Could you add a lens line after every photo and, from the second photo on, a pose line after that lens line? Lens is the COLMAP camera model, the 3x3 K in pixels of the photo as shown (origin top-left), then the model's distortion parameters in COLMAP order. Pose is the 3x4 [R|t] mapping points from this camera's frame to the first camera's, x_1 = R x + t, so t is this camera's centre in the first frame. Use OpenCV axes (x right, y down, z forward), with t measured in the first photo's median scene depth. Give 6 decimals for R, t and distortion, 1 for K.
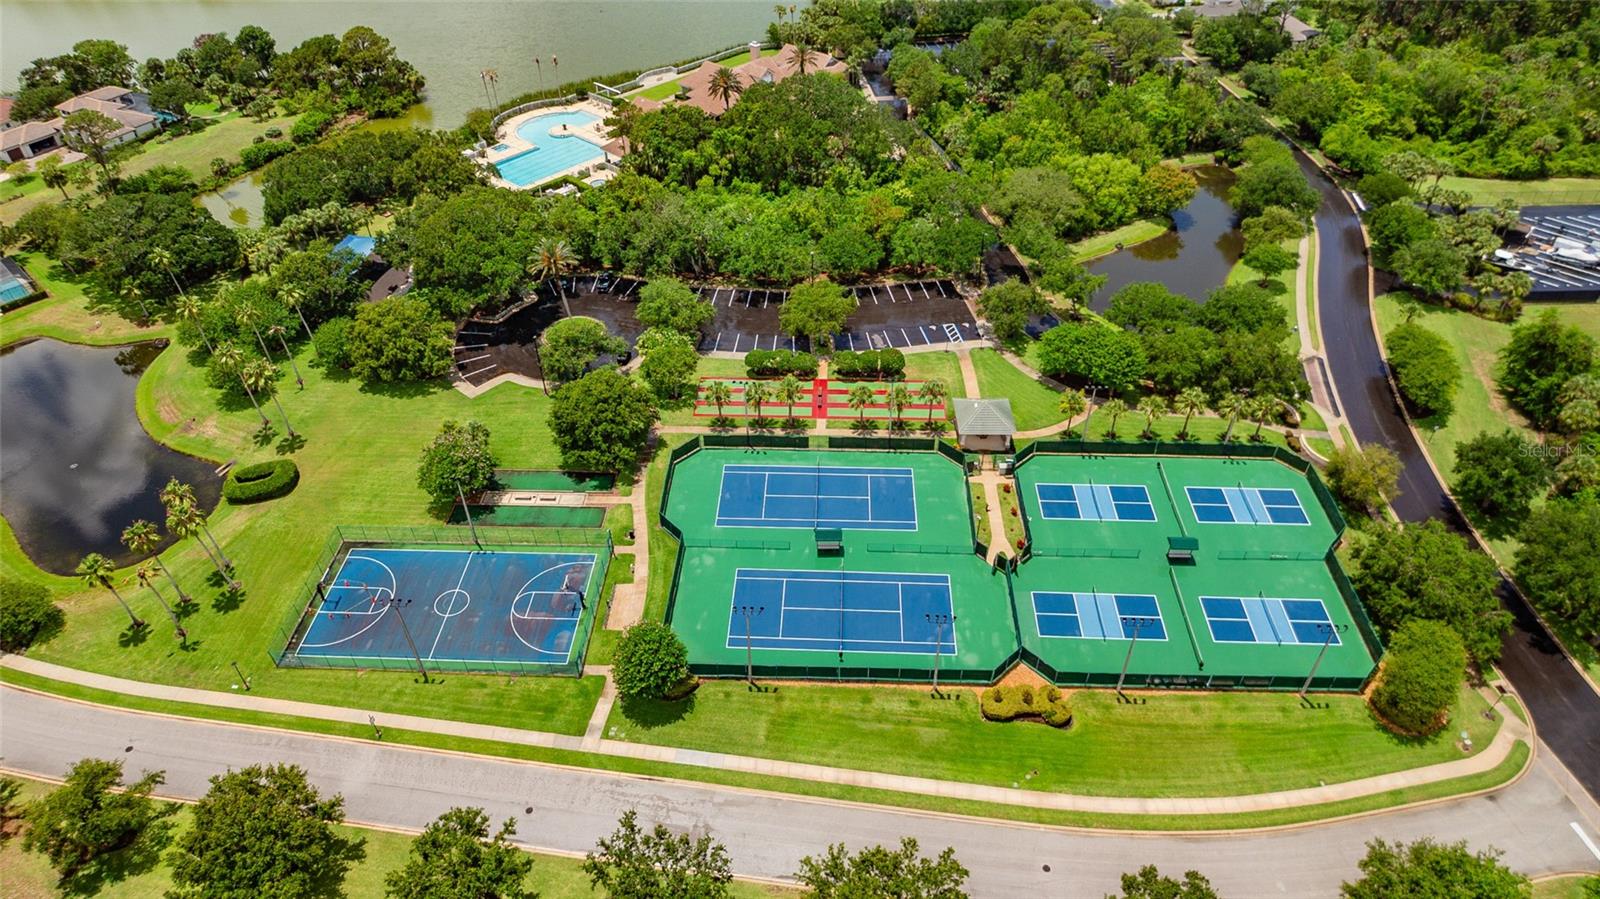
lens RADIAL K [[961.1, 0, 800.0], [0, 961.1, 449.5], [0, 0, 1]] dist [-0.040163, 0.010406]
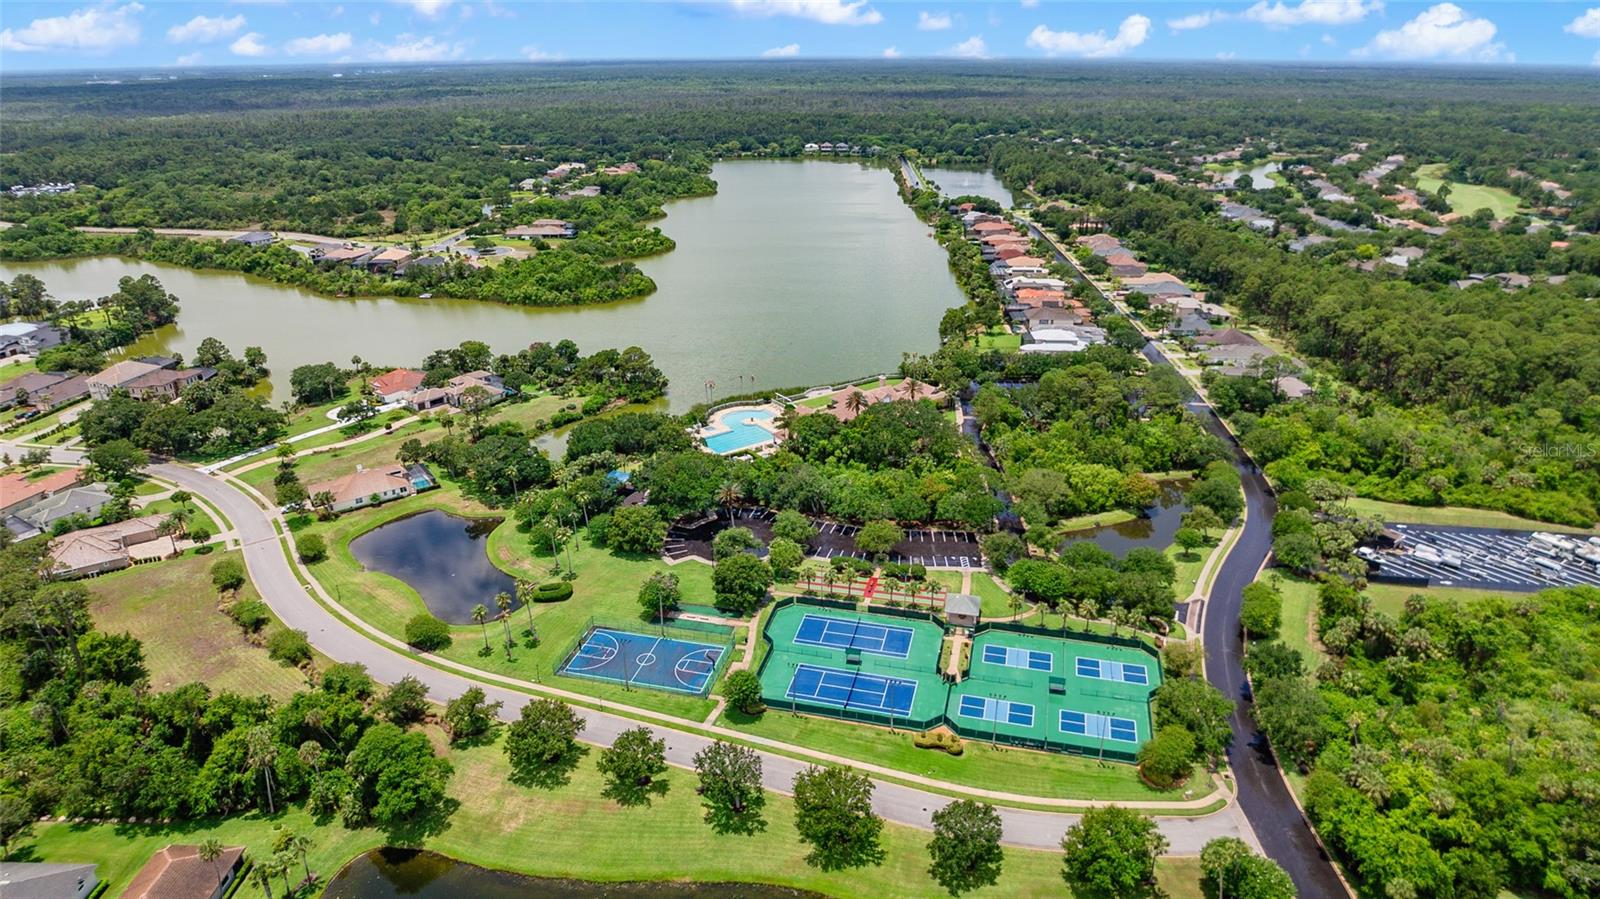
lens RADIAL K [[961.1, 0, 800.0], [0, 961.1, 449.5], [0, 0, 1]] dist [-0.040163, 0.010406]
pose [[0.977714, 0.082429, -0.193082, 0.172171], [-0.135580, 0.950105, -0.280925, 0.173186], [0.160292, 0.300842, 0.940107, -0.558168]]
